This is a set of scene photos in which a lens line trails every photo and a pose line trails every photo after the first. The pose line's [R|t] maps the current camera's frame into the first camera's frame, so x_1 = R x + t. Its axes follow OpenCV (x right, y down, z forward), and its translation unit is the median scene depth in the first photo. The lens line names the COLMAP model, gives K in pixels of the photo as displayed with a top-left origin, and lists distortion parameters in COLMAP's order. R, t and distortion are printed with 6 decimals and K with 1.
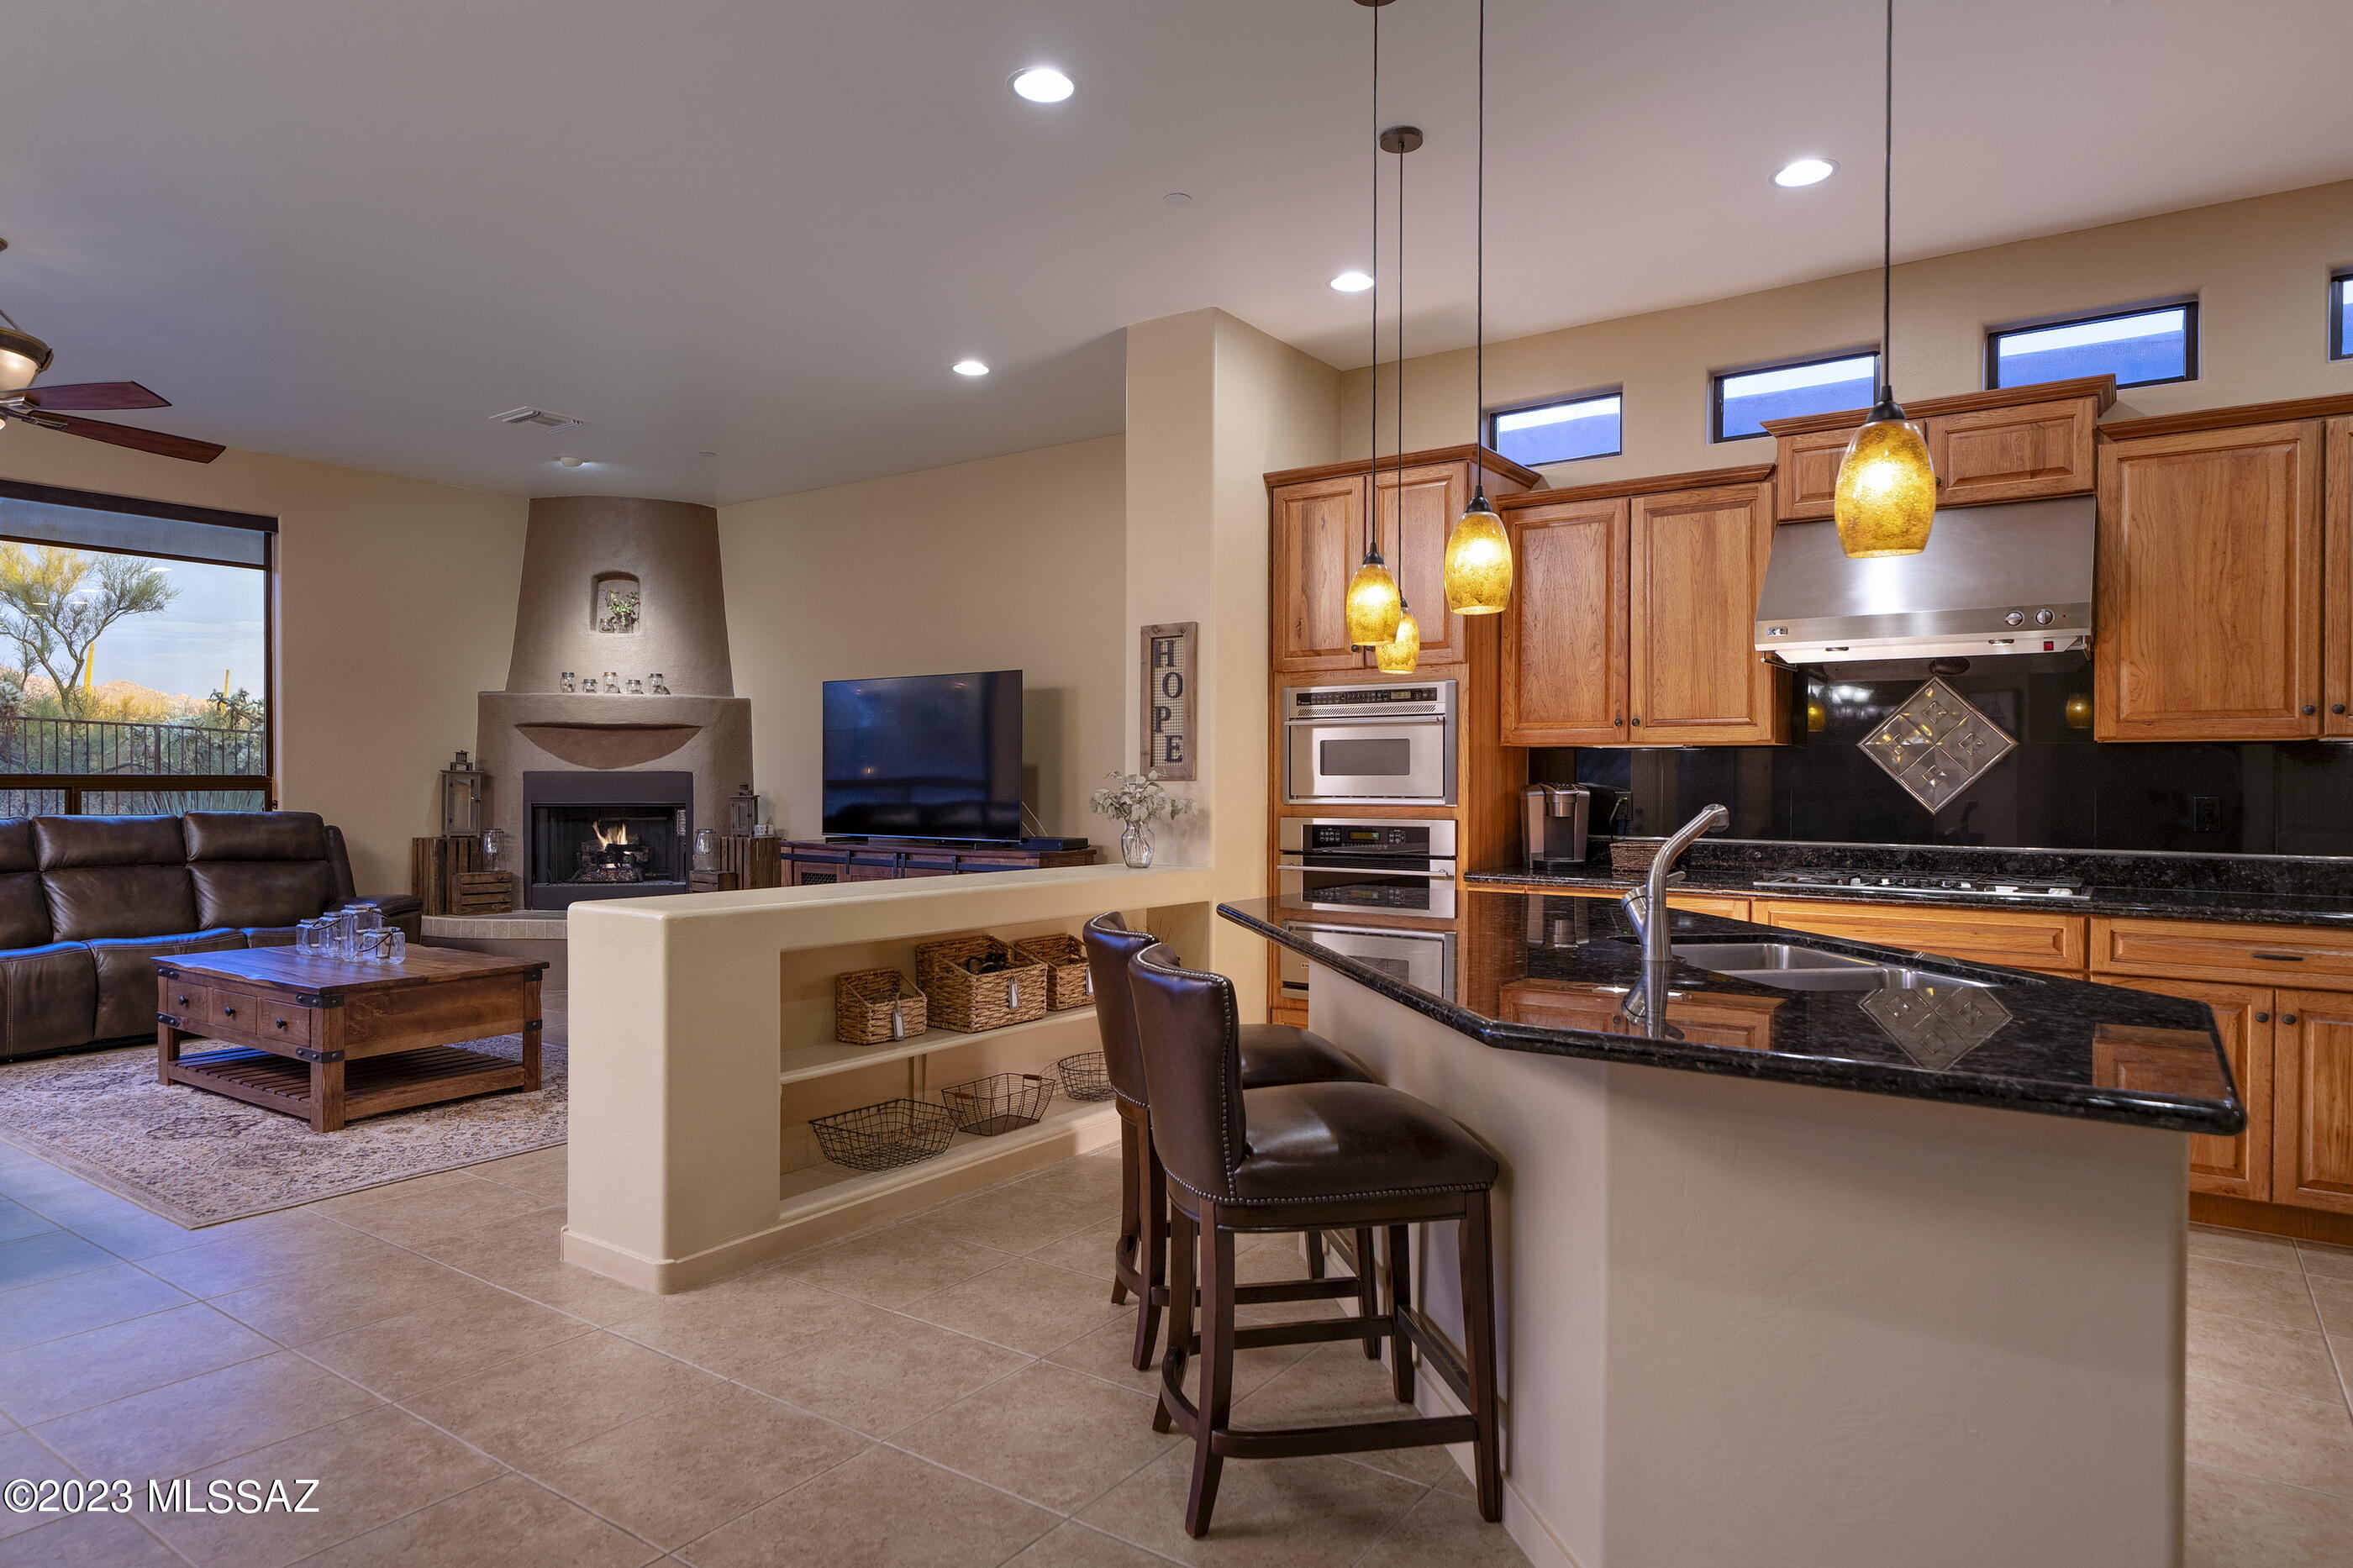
lens RADIAL K [[1333.7, 0, 1176.5], [0, 1333.7, 784.0], [0, 0, 1]] dist [0.006749, -0.002065]
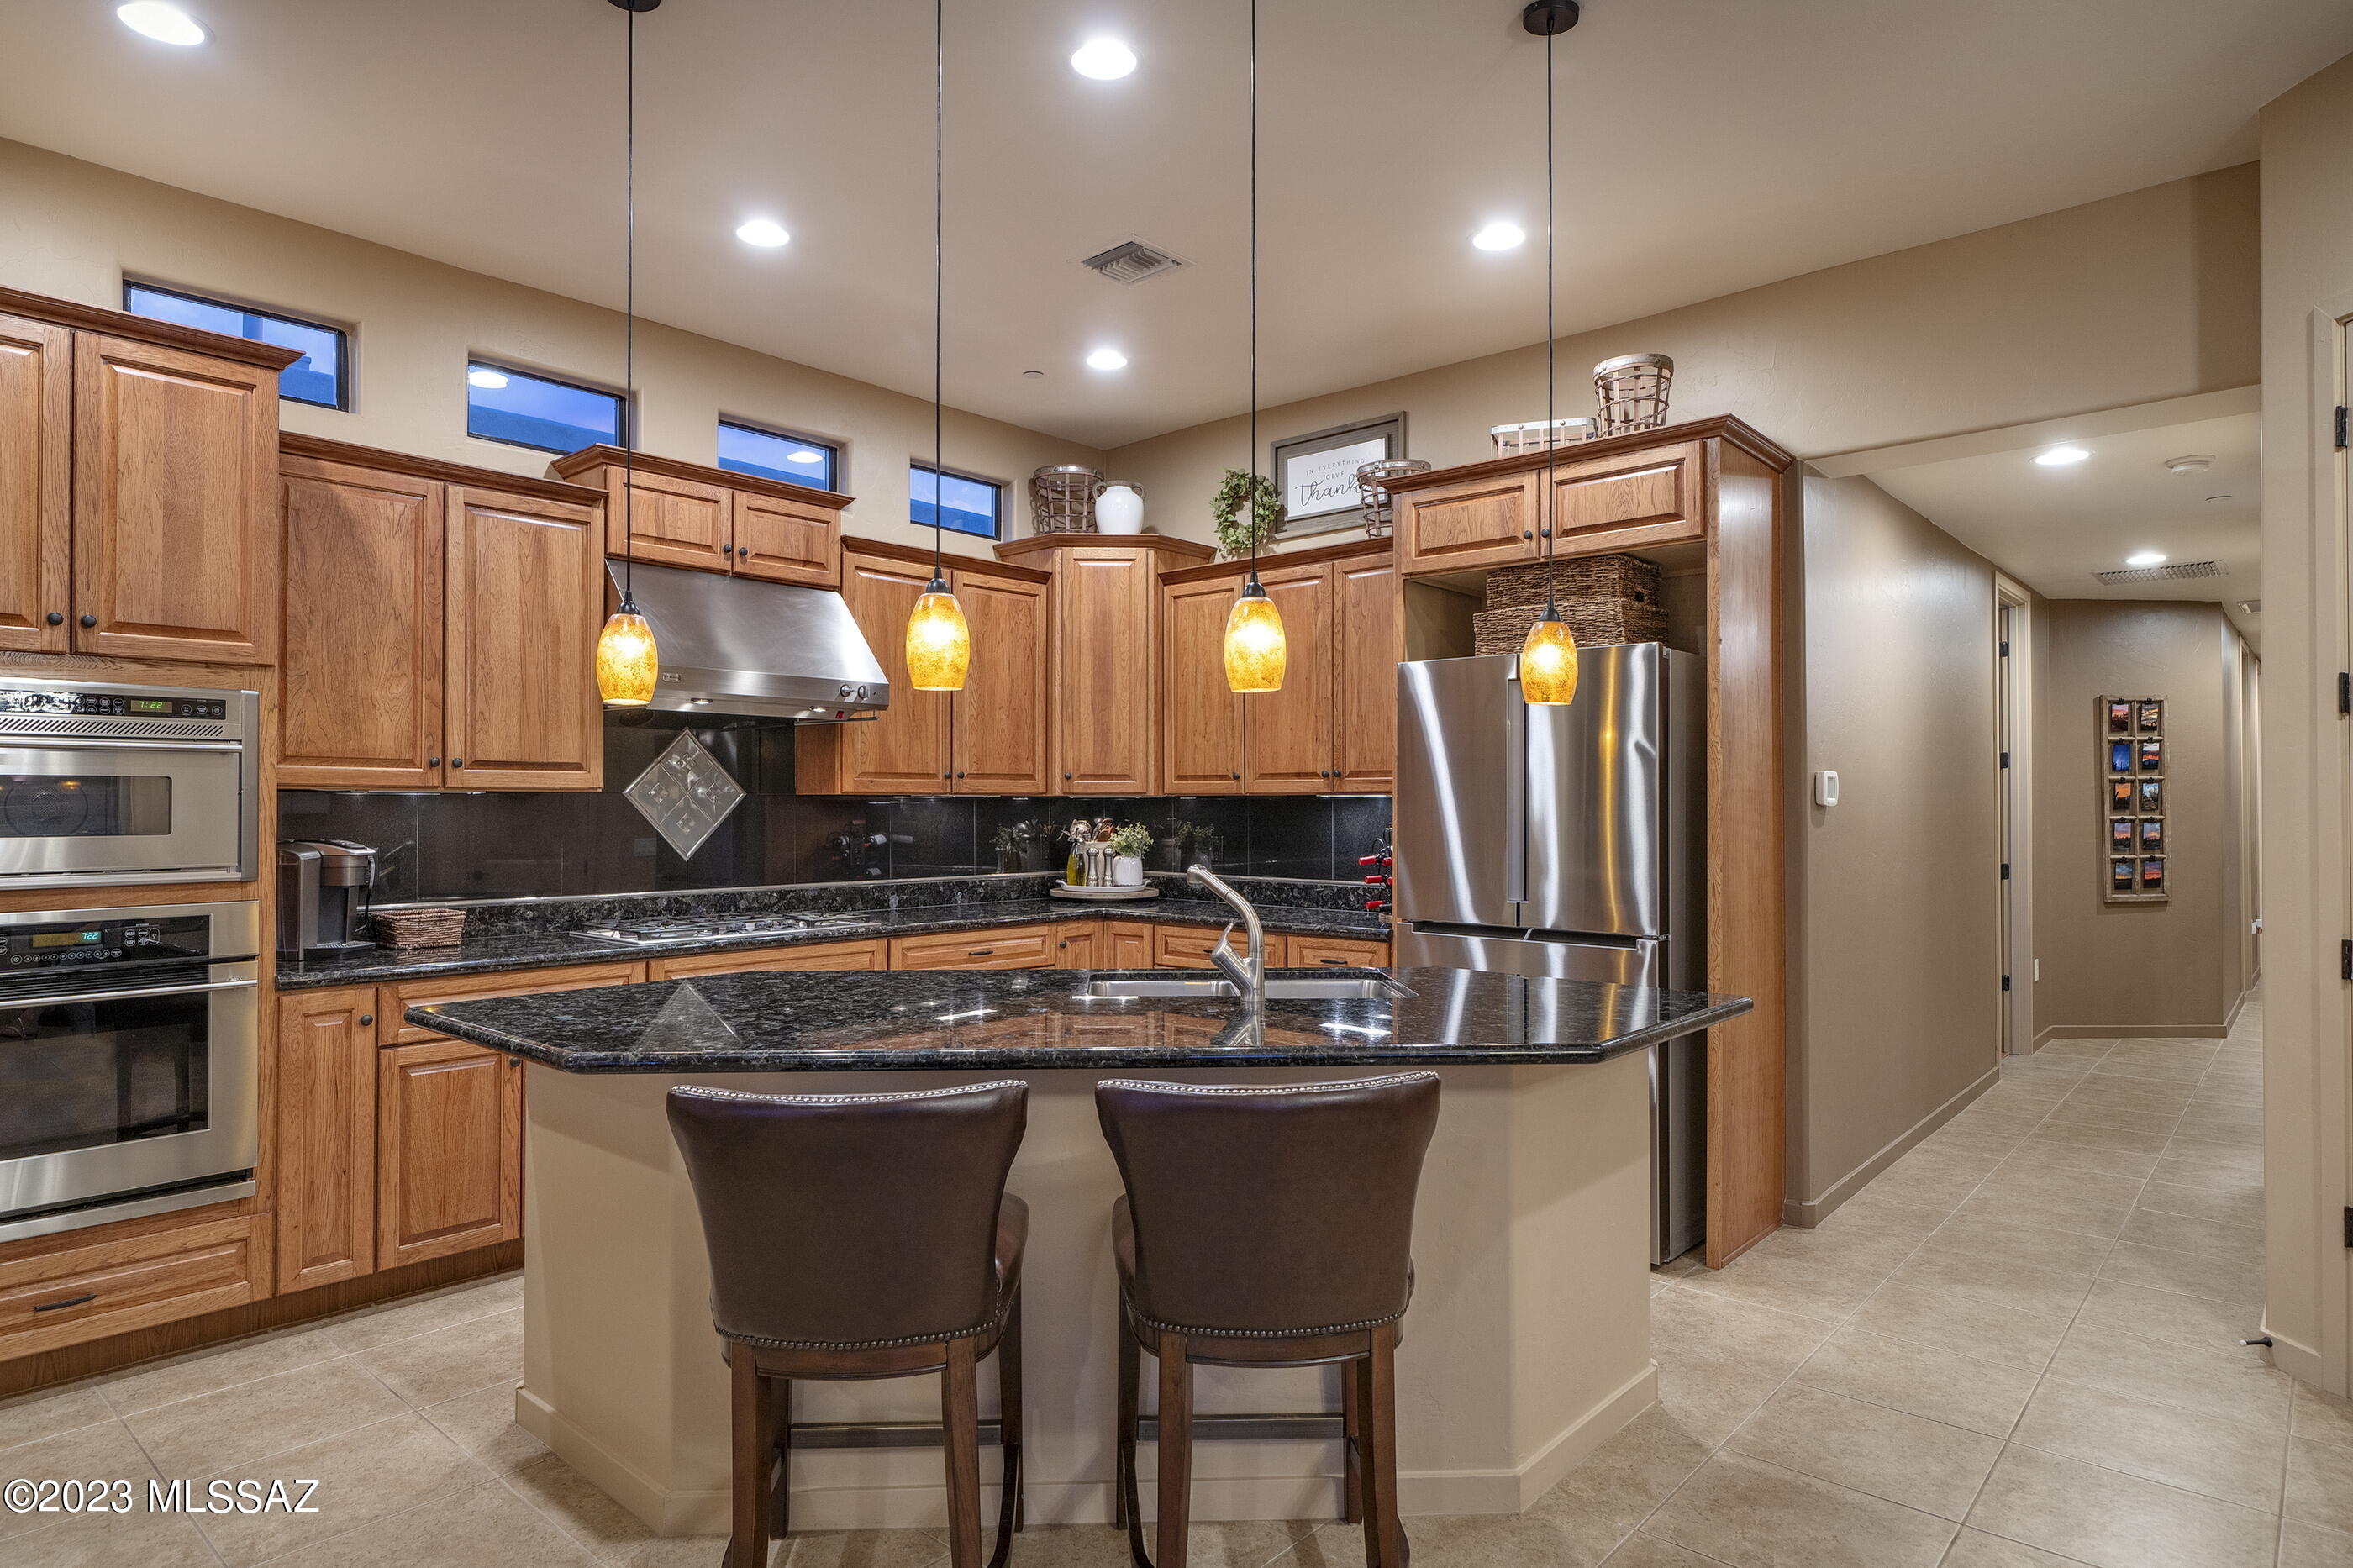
lens RADIAL K [[1371.4, 0, 1176.5], [0, 1371.4, 784.0], [0, 0, 1]] dist [-0.001319, -0.000027]
pose [[0.099975, 0.010864, 0.994931, -0.323553], [0.004201, 0.999927, -0.011341, -0.016350], [-0.994981, 0.005314, 0.099922, 0.357397]]
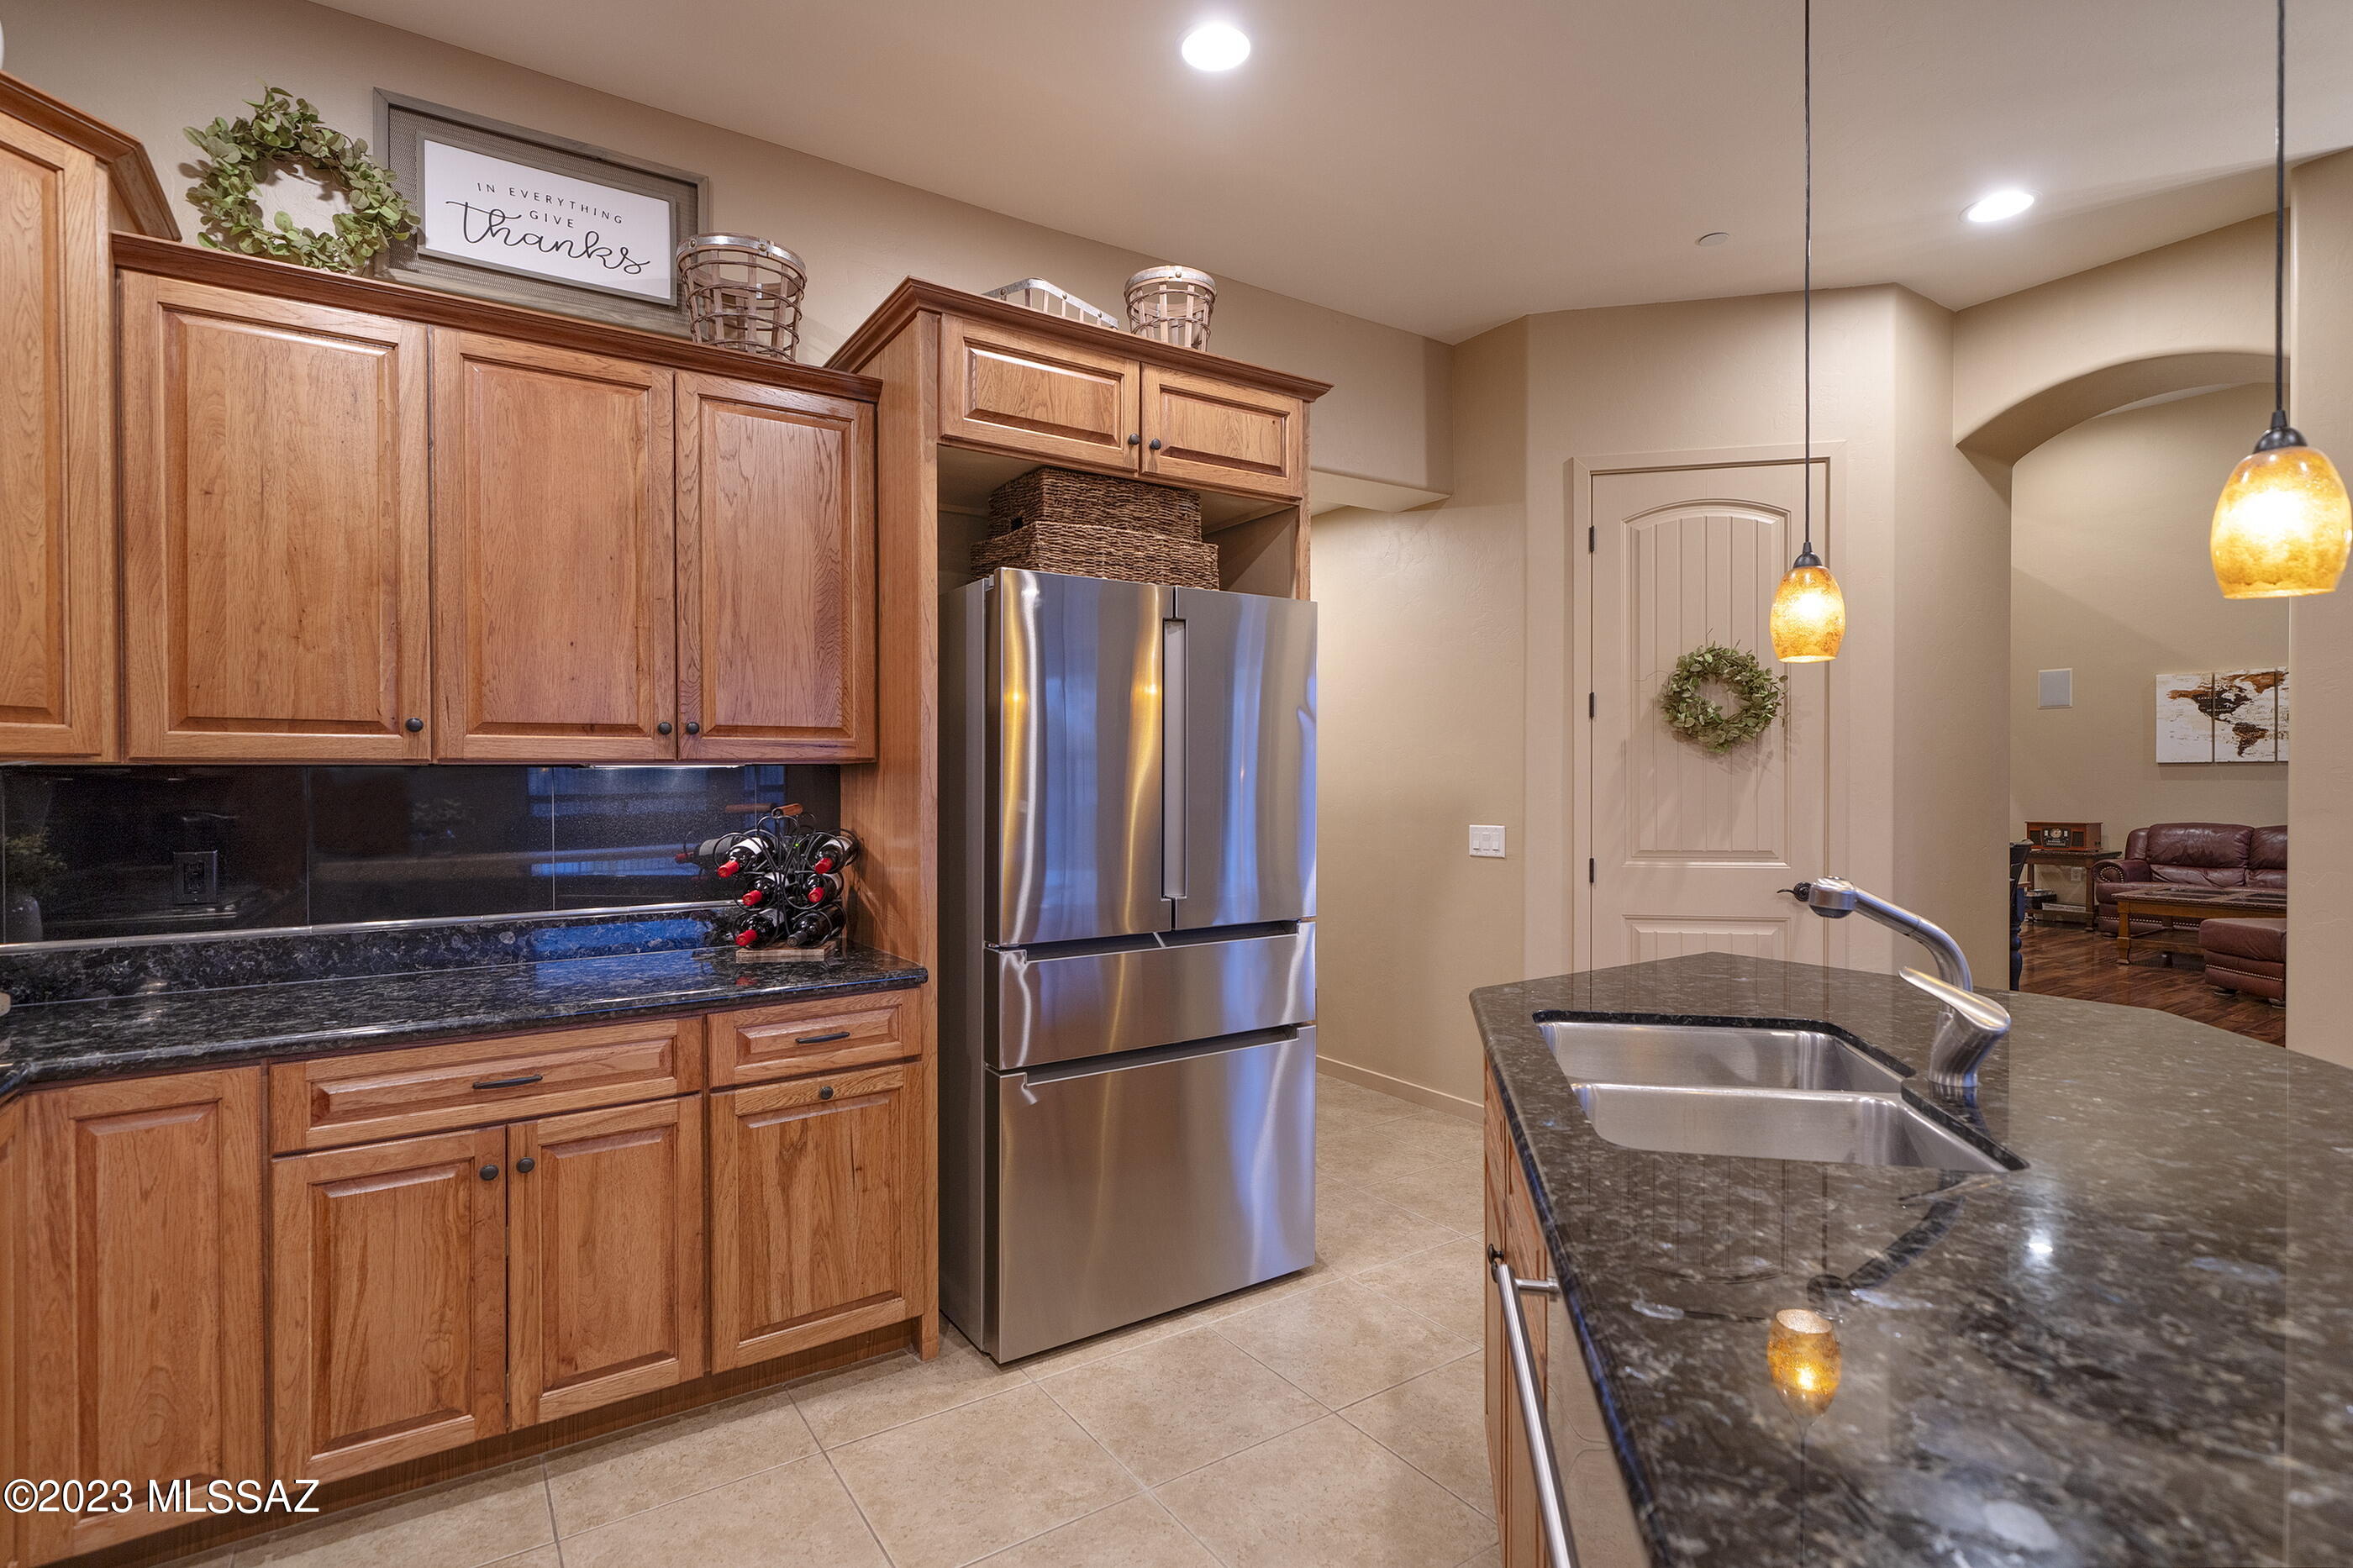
lens RADIAL K [[1069.2, 0, 1178.0], [0, 1069.2, 781.1], [0, 0, 1]] dist [-0.000156, -0.000074]
pose [[-0.939578, -0.001071, 0.342332, 0.180827], [0.002887, 0.999935, 0.011050, -0.016340], [-0.342321, 0.011371, -0.939514, 0.629603]]
